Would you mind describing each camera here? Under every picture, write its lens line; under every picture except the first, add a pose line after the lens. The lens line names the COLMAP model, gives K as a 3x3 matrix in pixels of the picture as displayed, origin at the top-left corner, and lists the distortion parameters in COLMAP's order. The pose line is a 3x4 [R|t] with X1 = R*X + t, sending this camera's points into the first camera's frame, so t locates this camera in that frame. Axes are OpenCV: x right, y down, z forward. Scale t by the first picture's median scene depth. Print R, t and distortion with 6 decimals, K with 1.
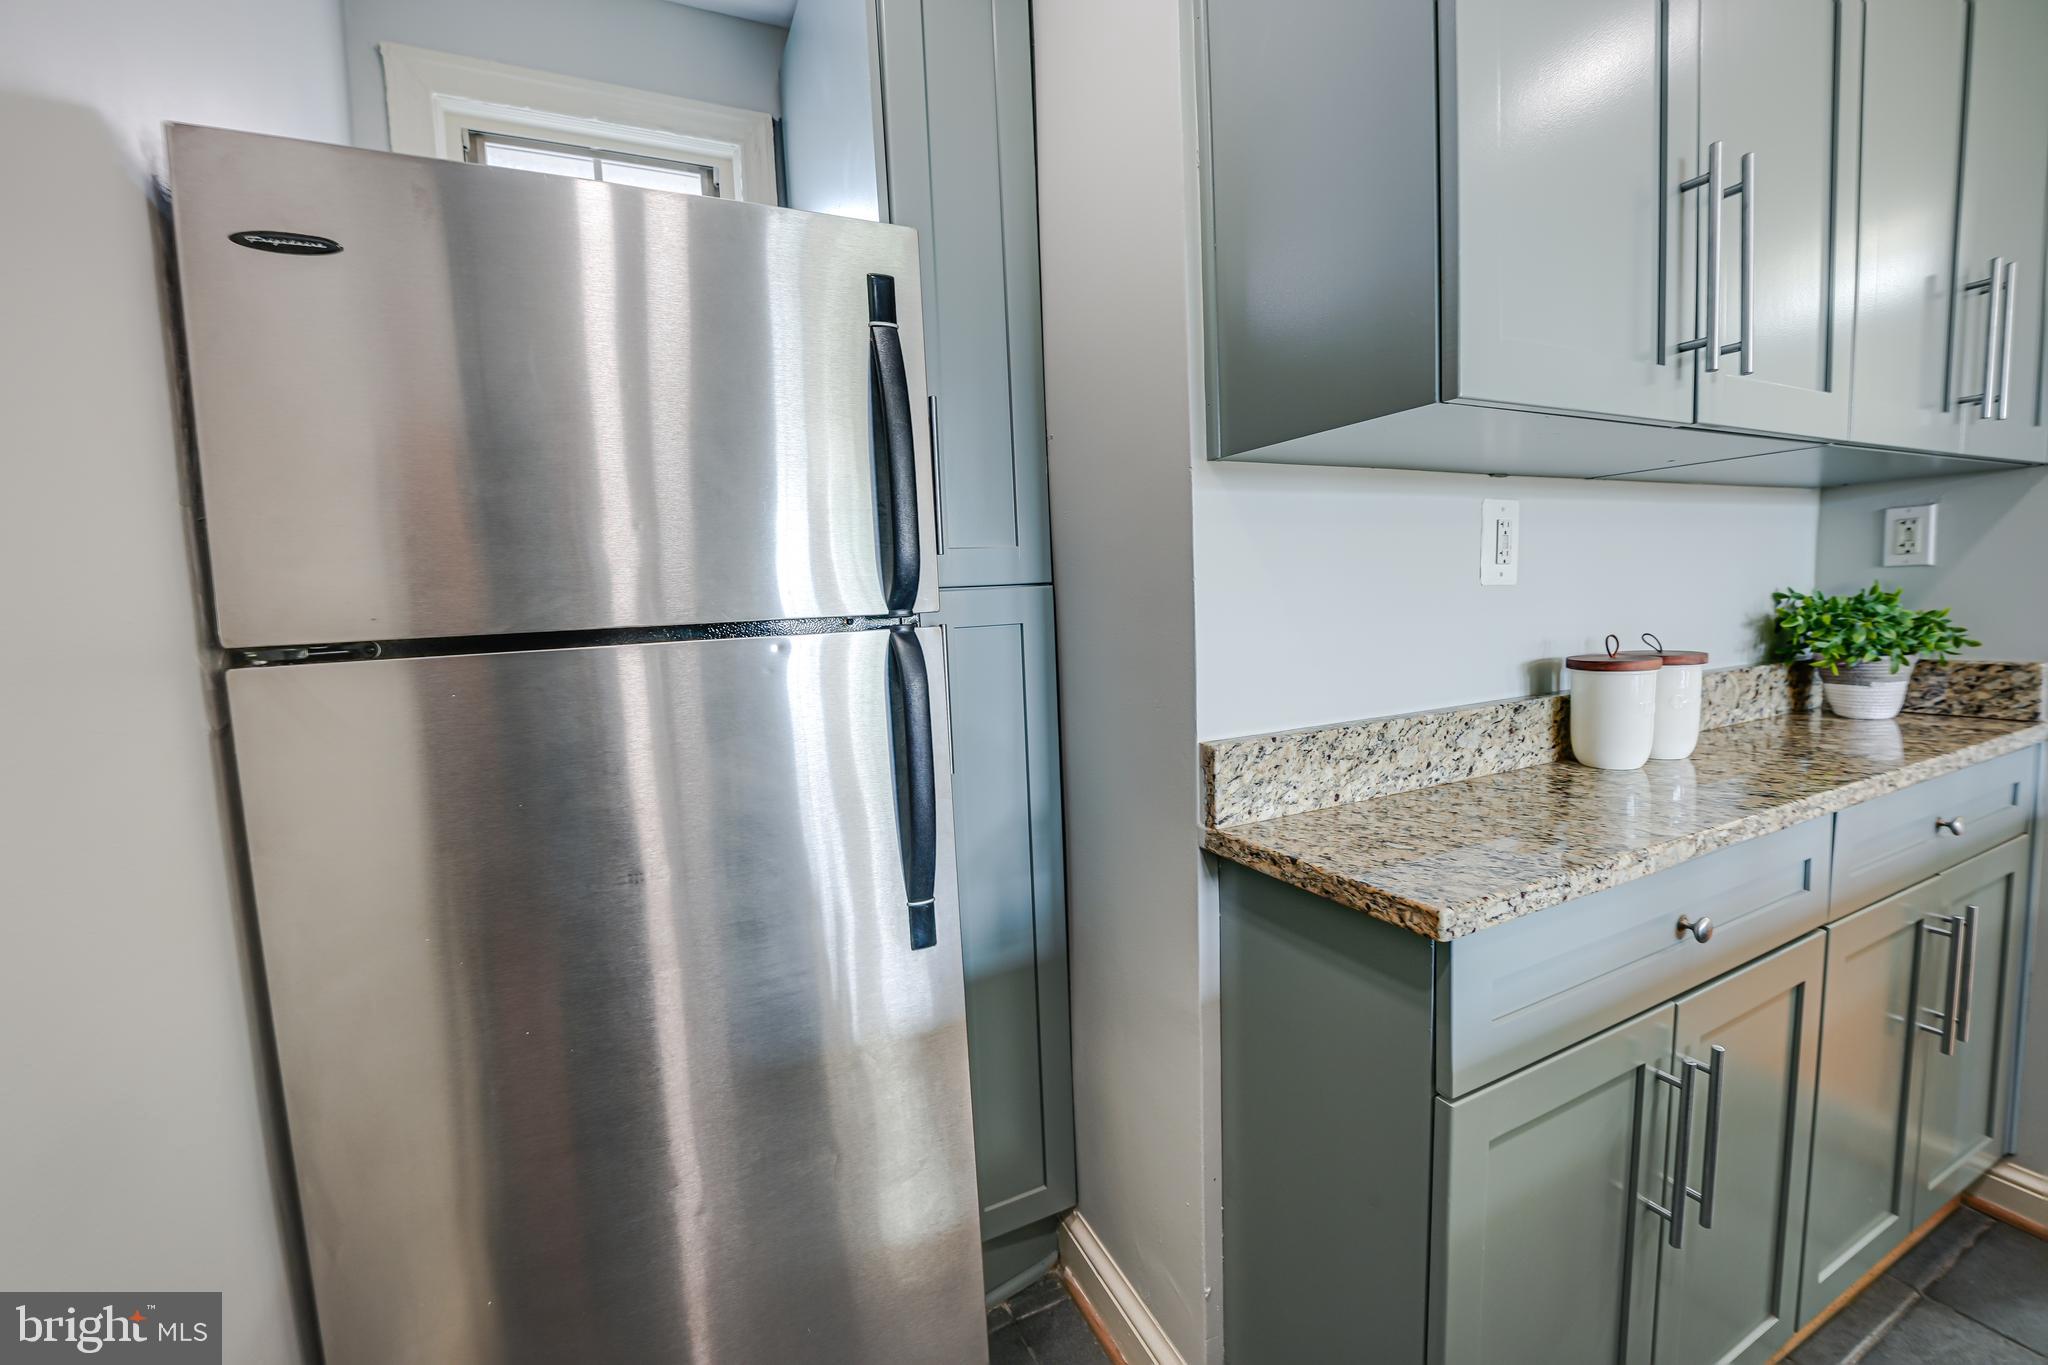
lens RADIAL K [[831.8, 0, 1024.2], [0, 831.8, 679.6], [0, 0, 1]] dist [-0.029608, 0.002462]
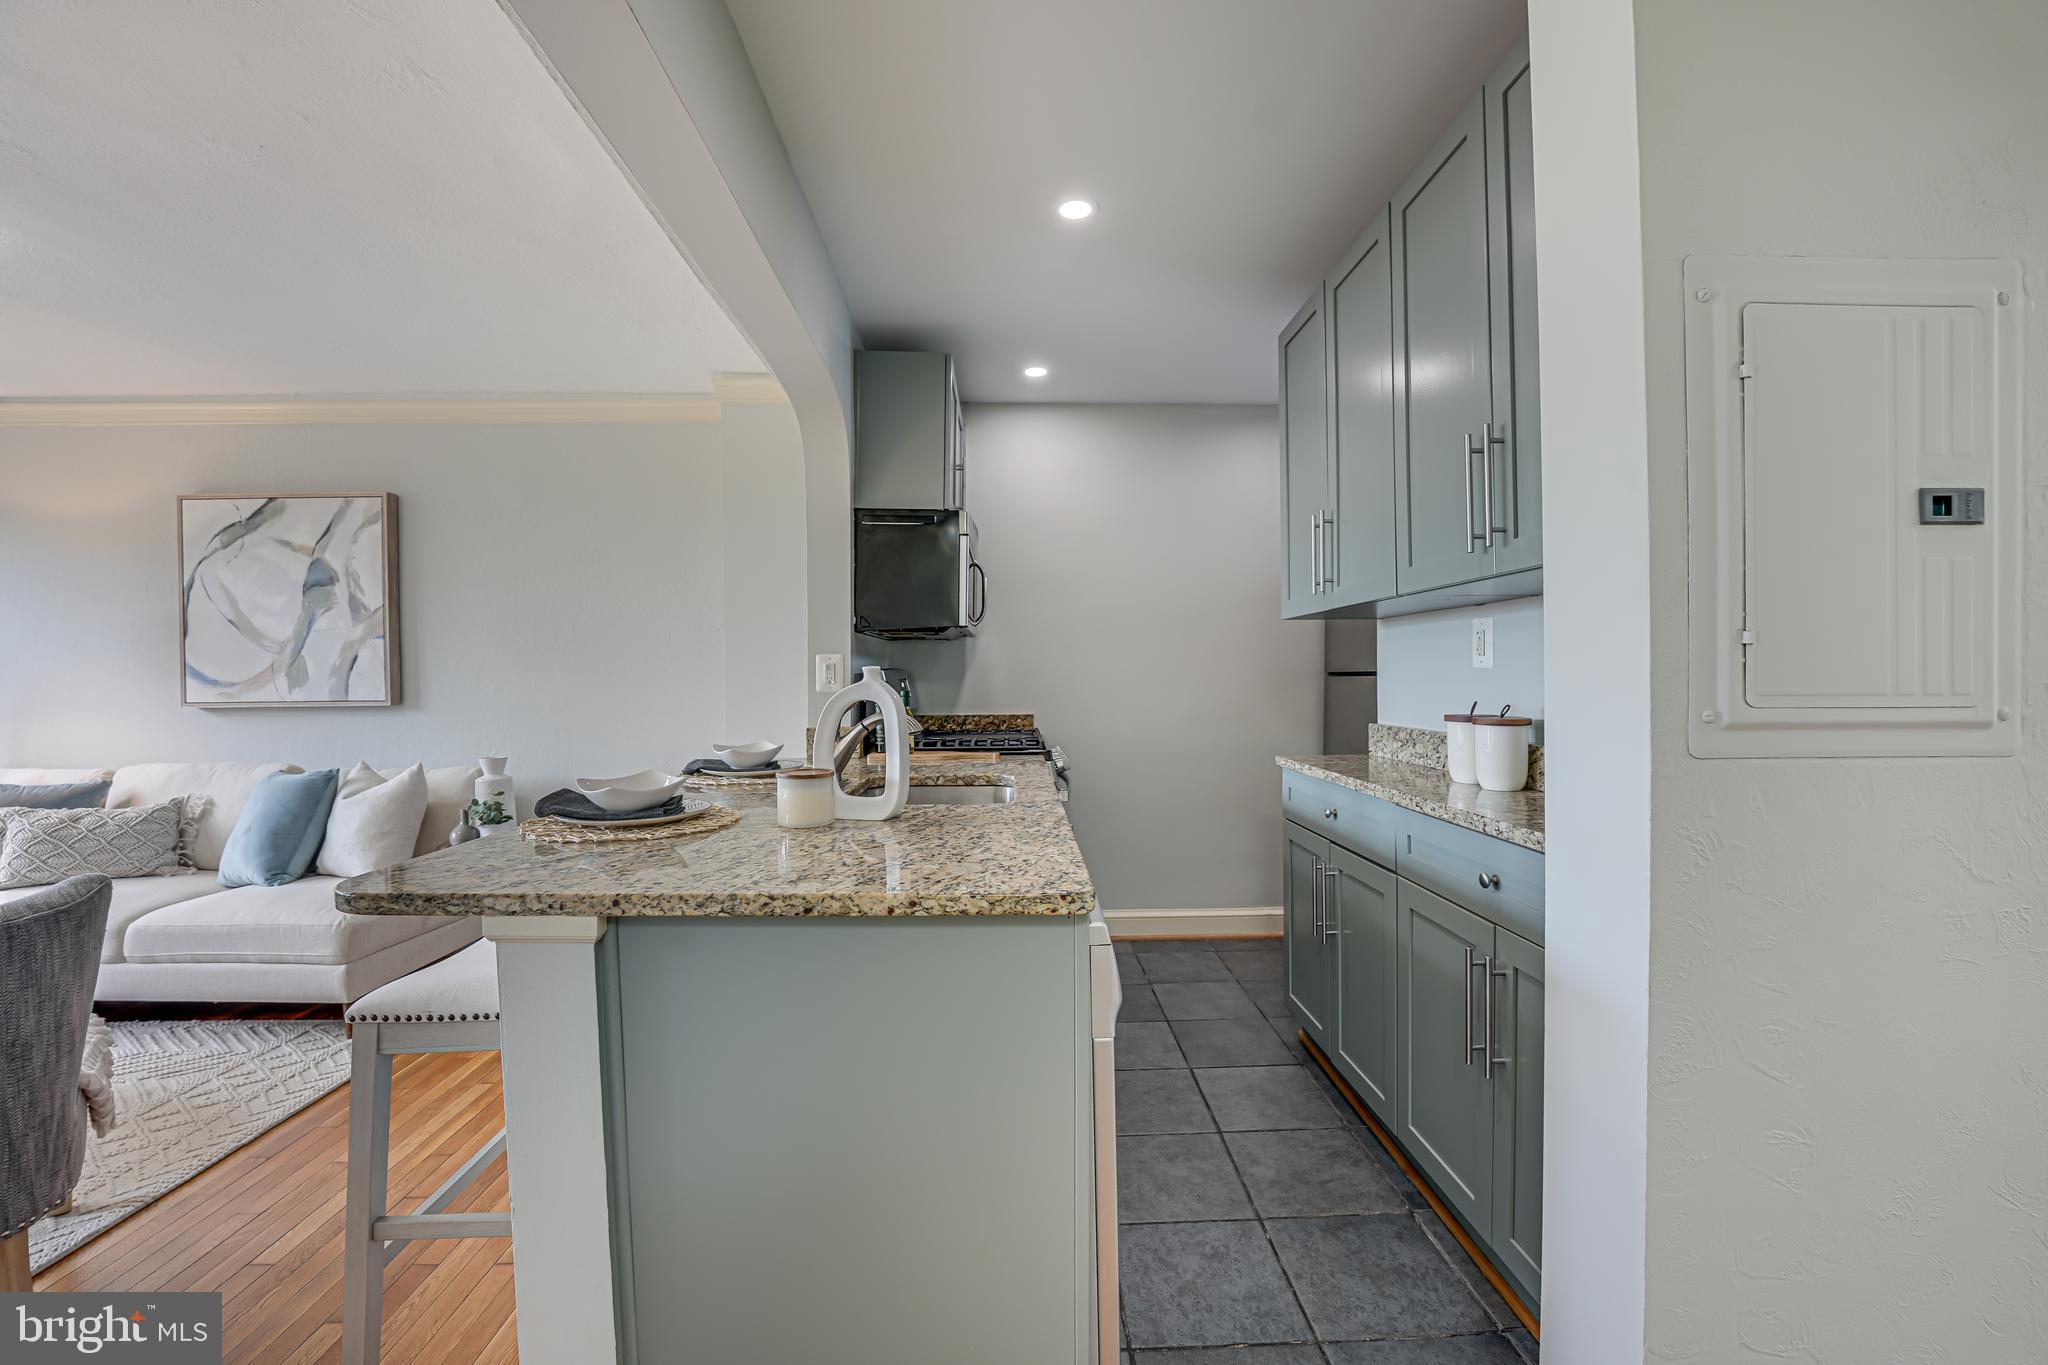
lens RADIAL K [[834.2, 0, 1031.0], [0, 834.2, 682.3], [0, 0, 1]] dist [-0.021685, -0.000255]
pose [[-0.400698, 0.052180, -0.914723, 2.708597], [-0.061150, 0.994628, 0.083525, -0.184197], [0.914167, 0.089404, -0.395355, 0.891991]]
